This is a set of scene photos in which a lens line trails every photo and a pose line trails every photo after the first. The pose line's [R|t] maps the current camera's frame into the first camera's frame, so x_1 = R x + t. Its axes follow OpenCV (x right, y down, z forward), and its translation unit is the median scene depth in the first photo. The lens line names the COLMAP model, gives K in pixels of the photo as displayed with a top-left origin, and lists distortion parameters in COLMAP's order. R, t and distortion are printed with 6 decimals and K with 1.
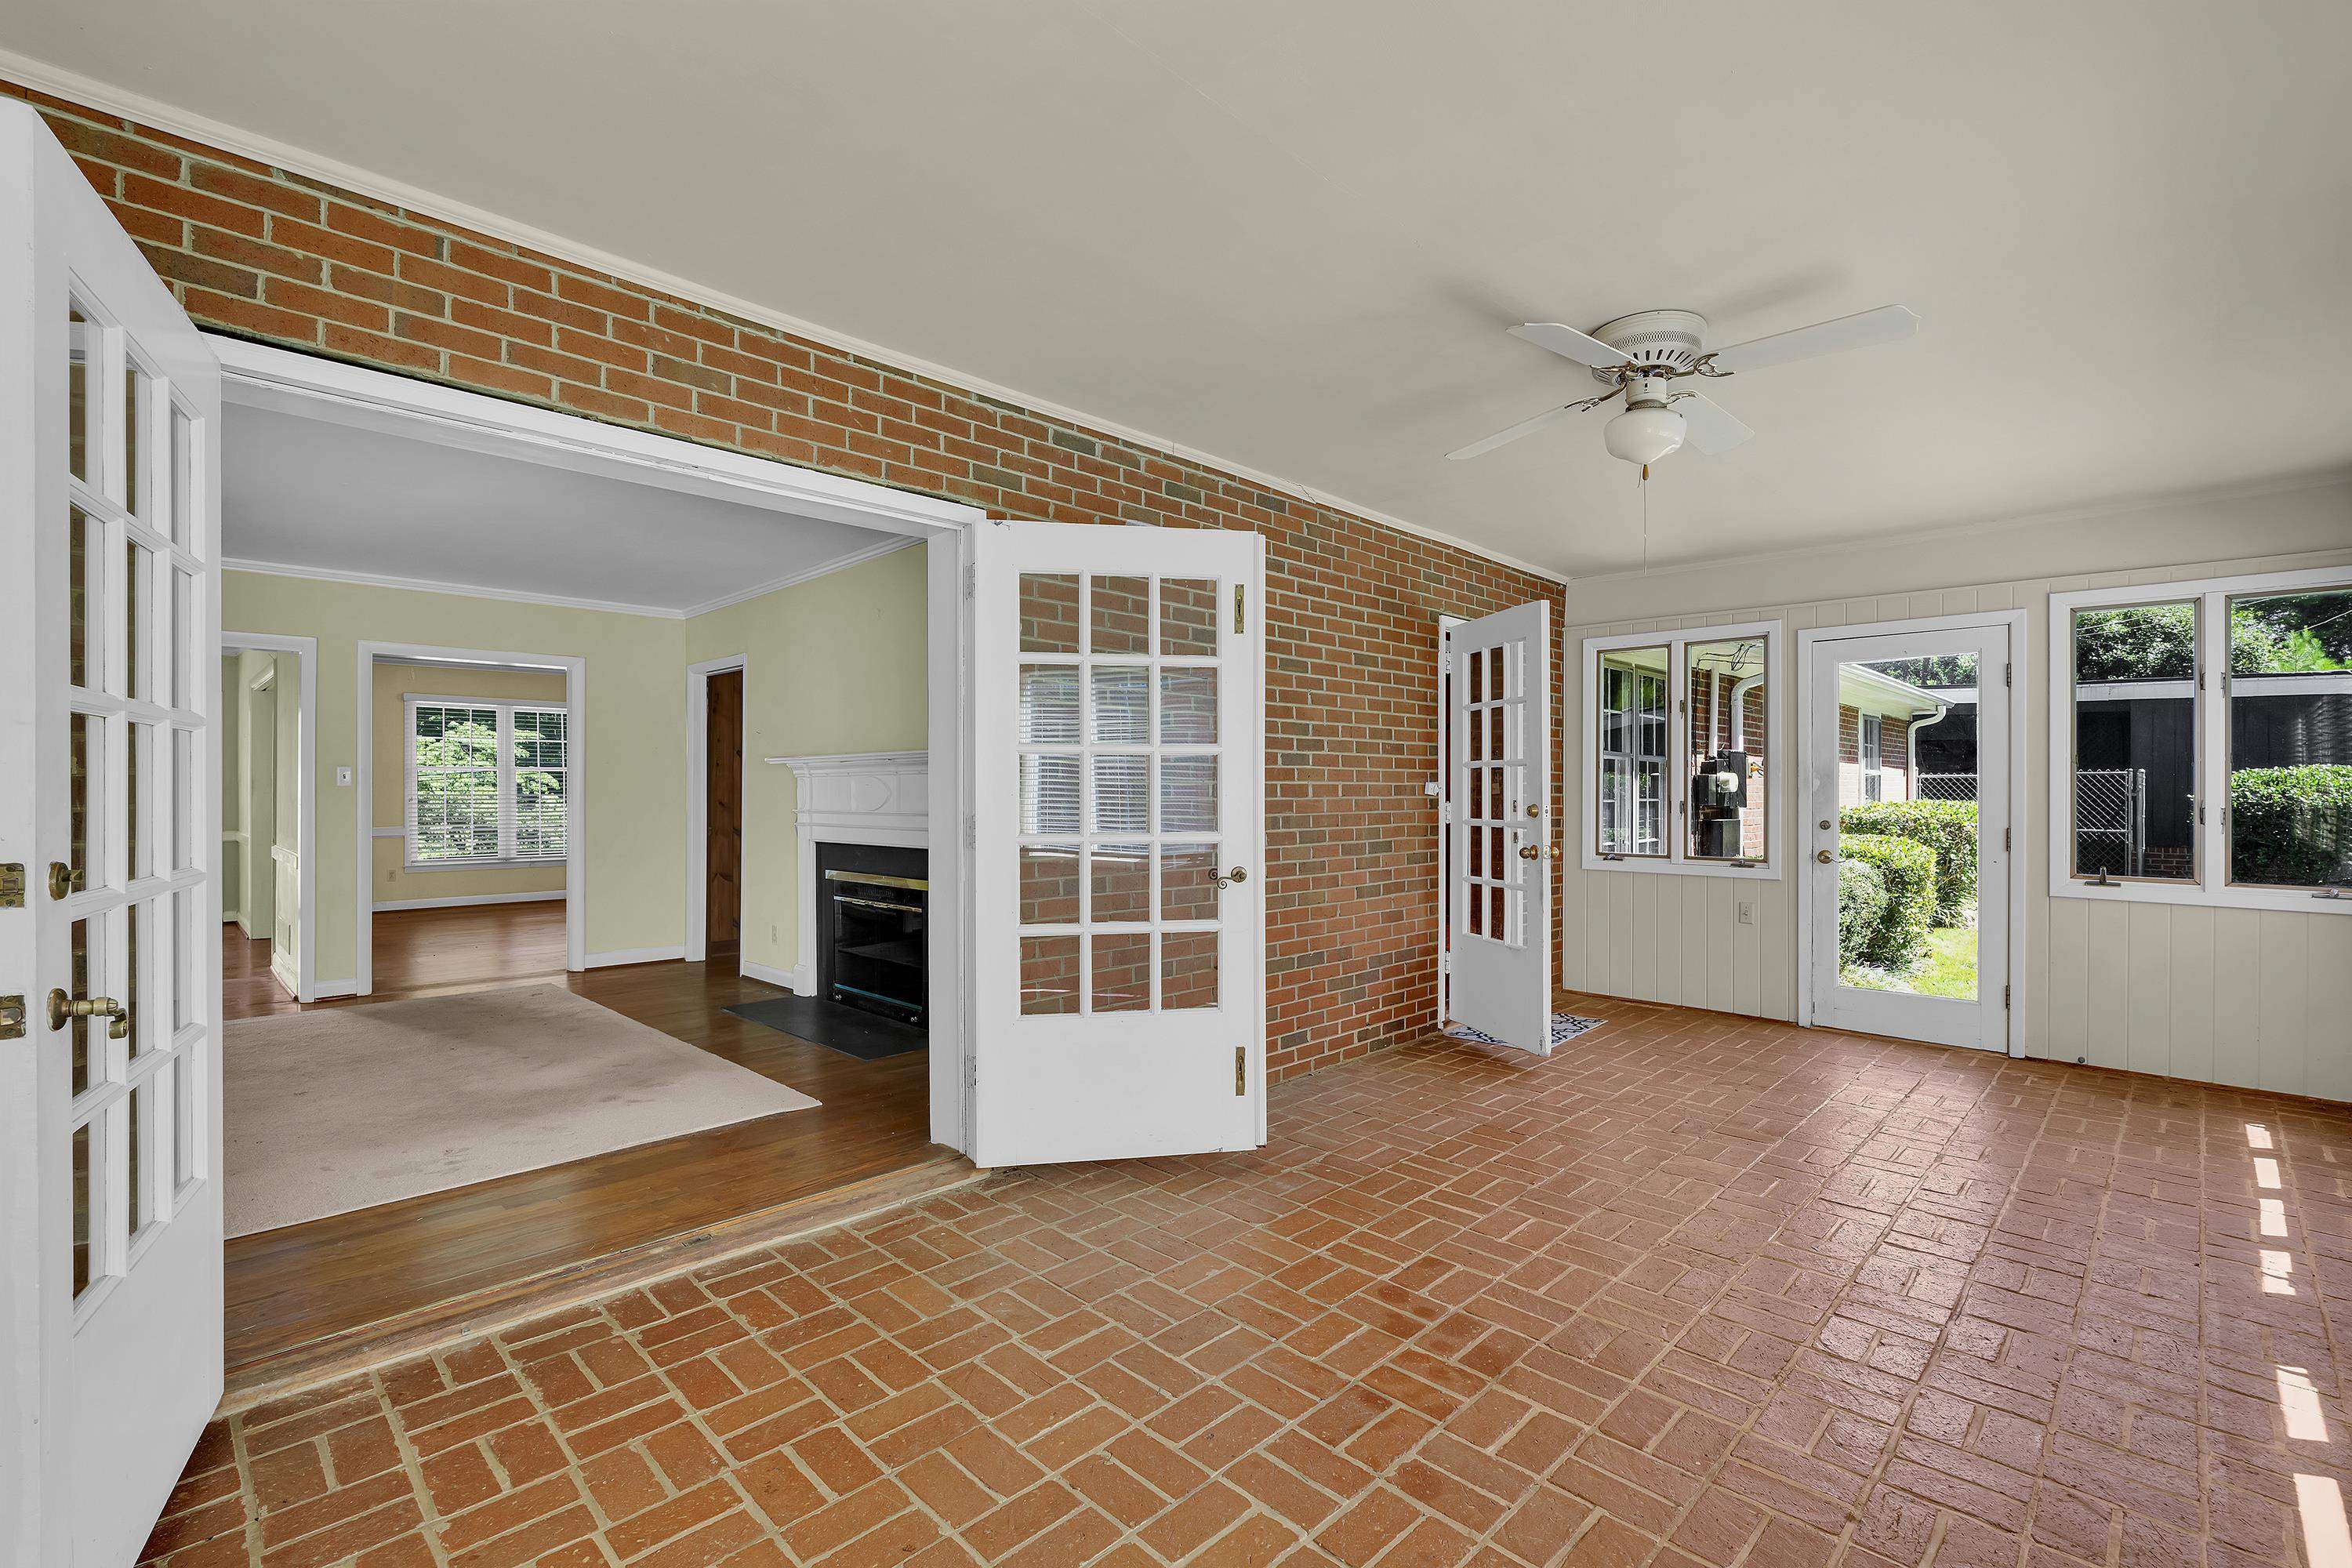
lens RADIAL K [[1047.0, 0, 1178.2], [0, 1047.0, 792.6], [0, 0, 1]] dist [-0.012188, -0.000486]
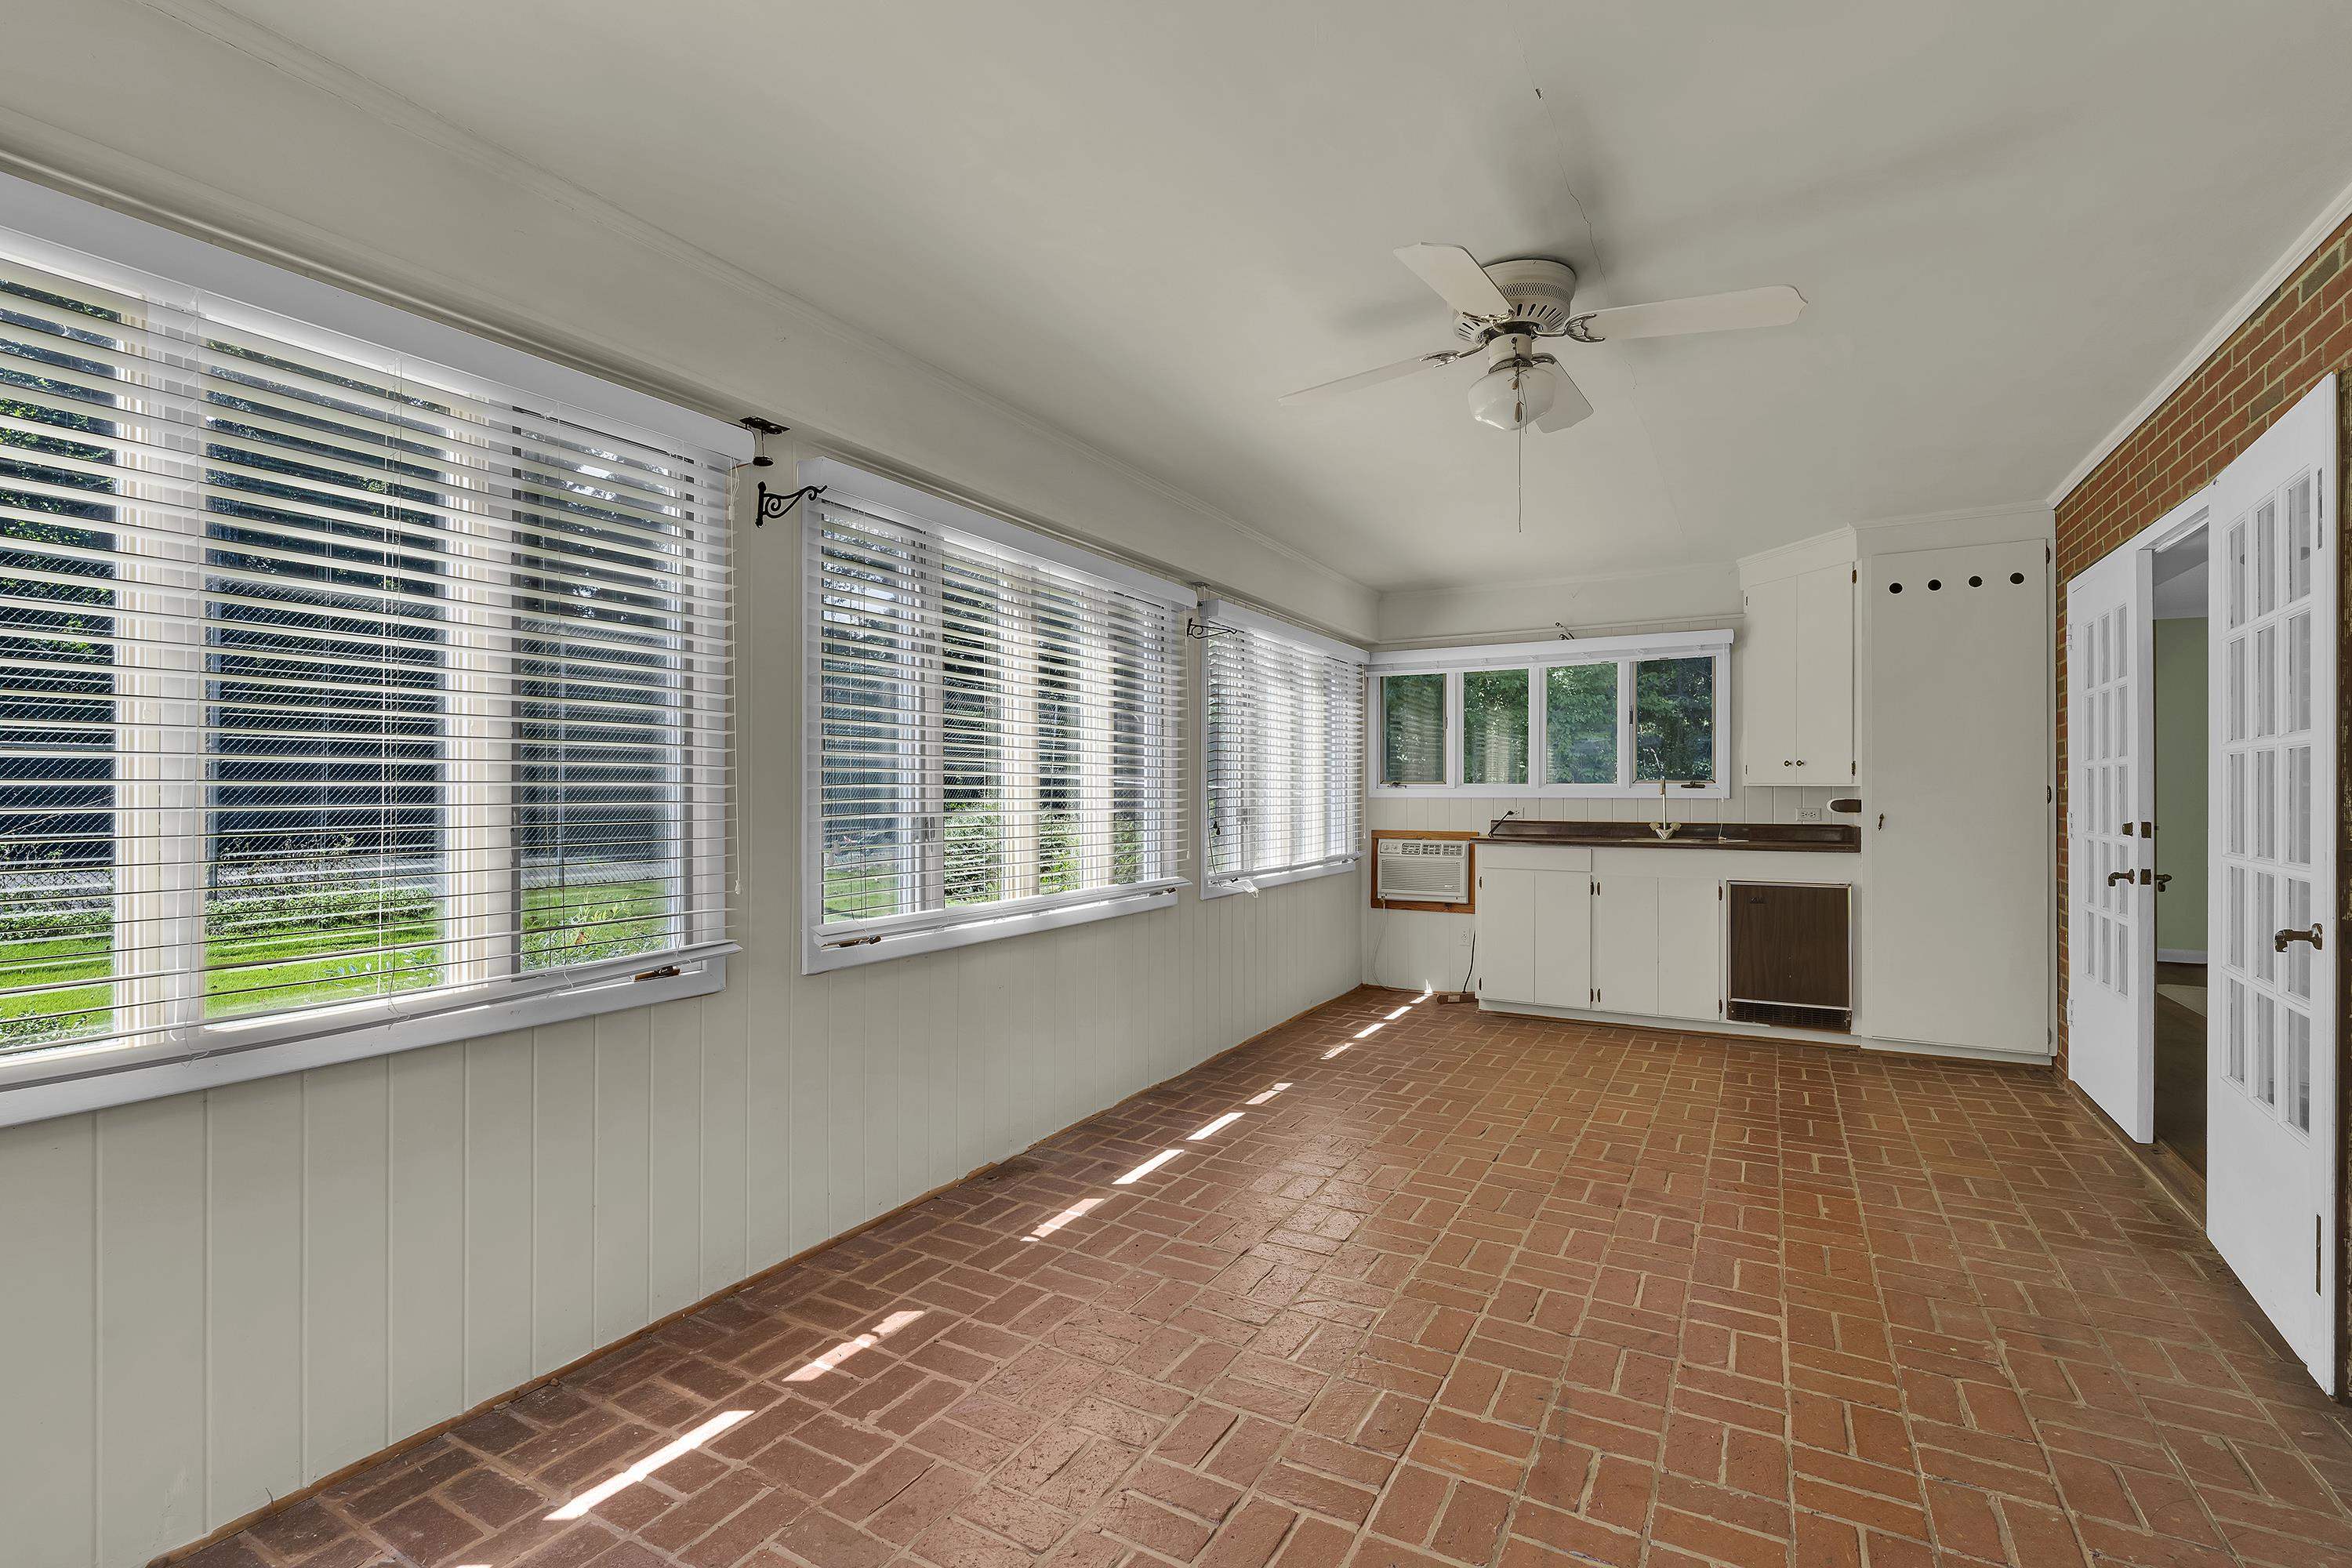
lens RADIAL K [[1047.0, 0, 1163.5], [0, 1047.0, 786.3], [0, 0, 1]] dist [-0.012188, -0.000486]
pose [[-0.969608, -0.000273, -0.244664, 0.833236], [0.001048, 0.999986, -0.005268, -0.009080], [0.244662, -0.005364, -0.969594, 1.565565]]
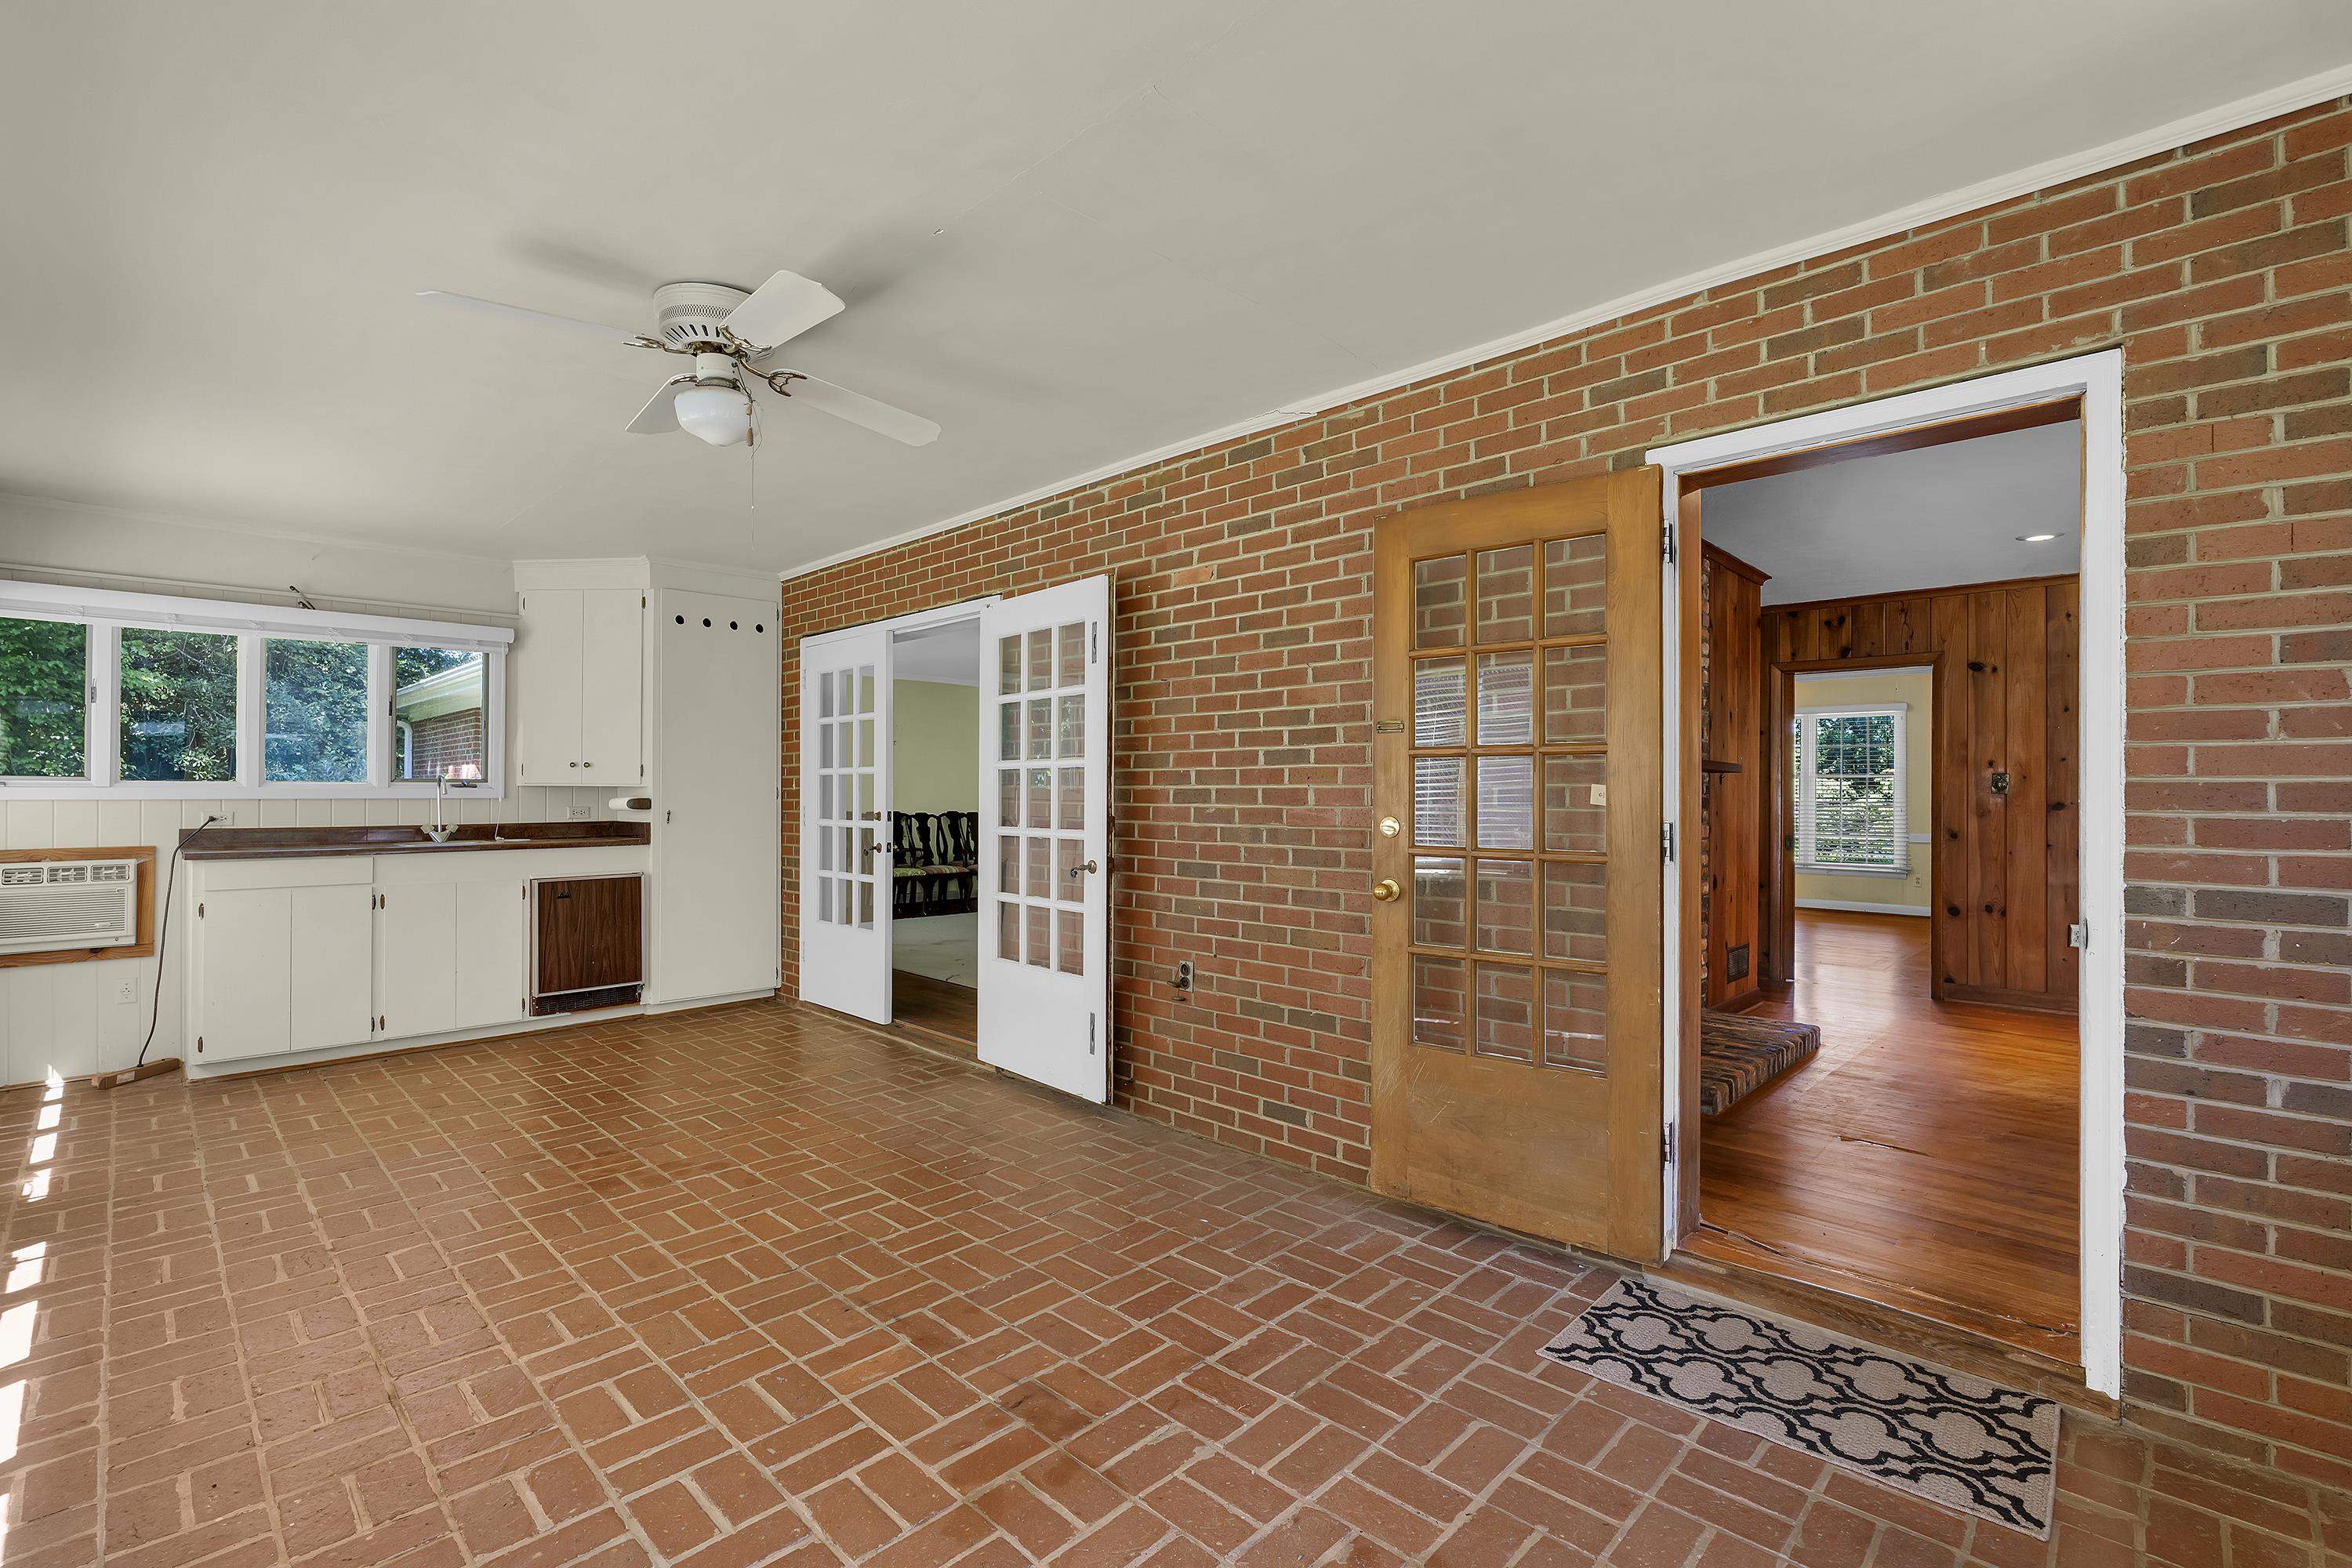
lens RADIAL K [[1047.0, 0, 1166.3], [0, 1047.0, 784.6], [0, 0, 1]] dist [-0.012188, -0.000486]
pose [[-0.004806, -0.005030, -0.999976, 1.208627], [0.001033, 0.999987, -0.005035, -0.009541], [0.999988, -0.001057, -0.004801, 1.227990]]
